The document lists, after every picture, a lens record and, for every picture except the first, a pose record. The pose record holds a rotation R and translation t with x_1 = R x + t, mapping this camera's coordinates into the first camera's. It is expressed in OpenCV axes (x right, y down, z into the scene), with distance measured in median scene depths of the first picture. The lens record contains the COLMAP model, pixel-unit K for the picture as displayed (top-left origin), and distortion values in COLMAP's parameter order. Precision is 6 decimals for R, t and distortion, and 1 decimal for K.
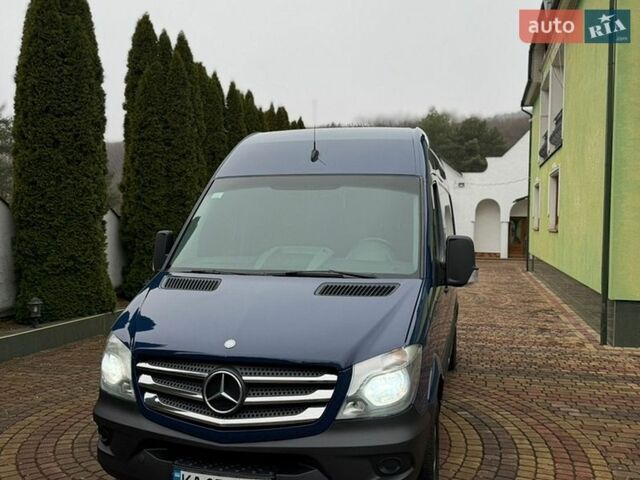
lens RADIAL K [[583.9, 0, 312.9], [0, 583.9, 242.4], [0, 0, 1]] dist [0.140645, -0.270111]
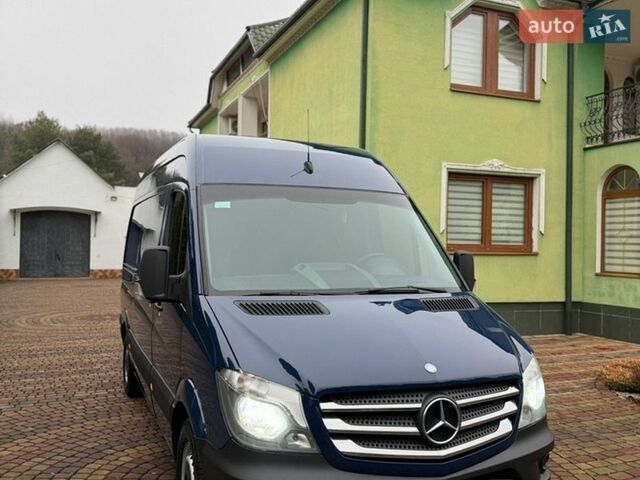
lens RADIAL K [[583.9, 0, 312.9], [0, 583.9, 242.4], [0, 0, 1]] dist [0.140645, -0.270111]
pose [[0.806864, 0.006966, 0.590696, -0.583234], [0.008188, 0.999703, -0.022974, -0.004582], [-0.590680, 0.023374, 0.806567, 0.243912]]
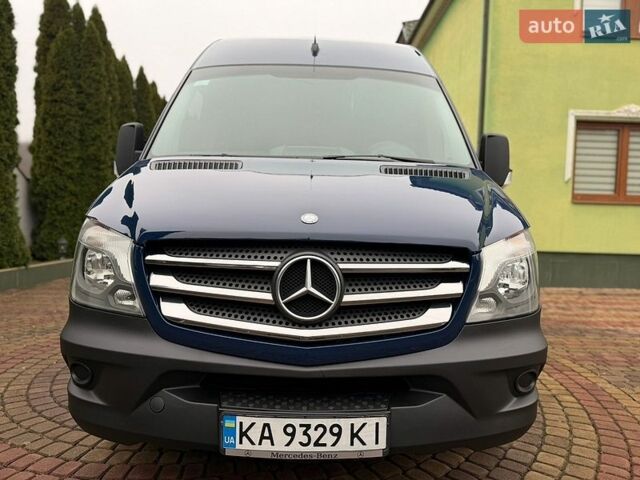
lens RADIAL K [[455.2, 0, 320.0], [0, 455.2, 240.0], [0, 0, 1]] dist [0.001513, 0.000401]
pose [[0.962328, 0.003801, 0.271865, -0.183623], [-0.009263, 0.999780, 0.018809, 0.129670], [-0.271734, -0.020619, 0.962152, 0.355834]]
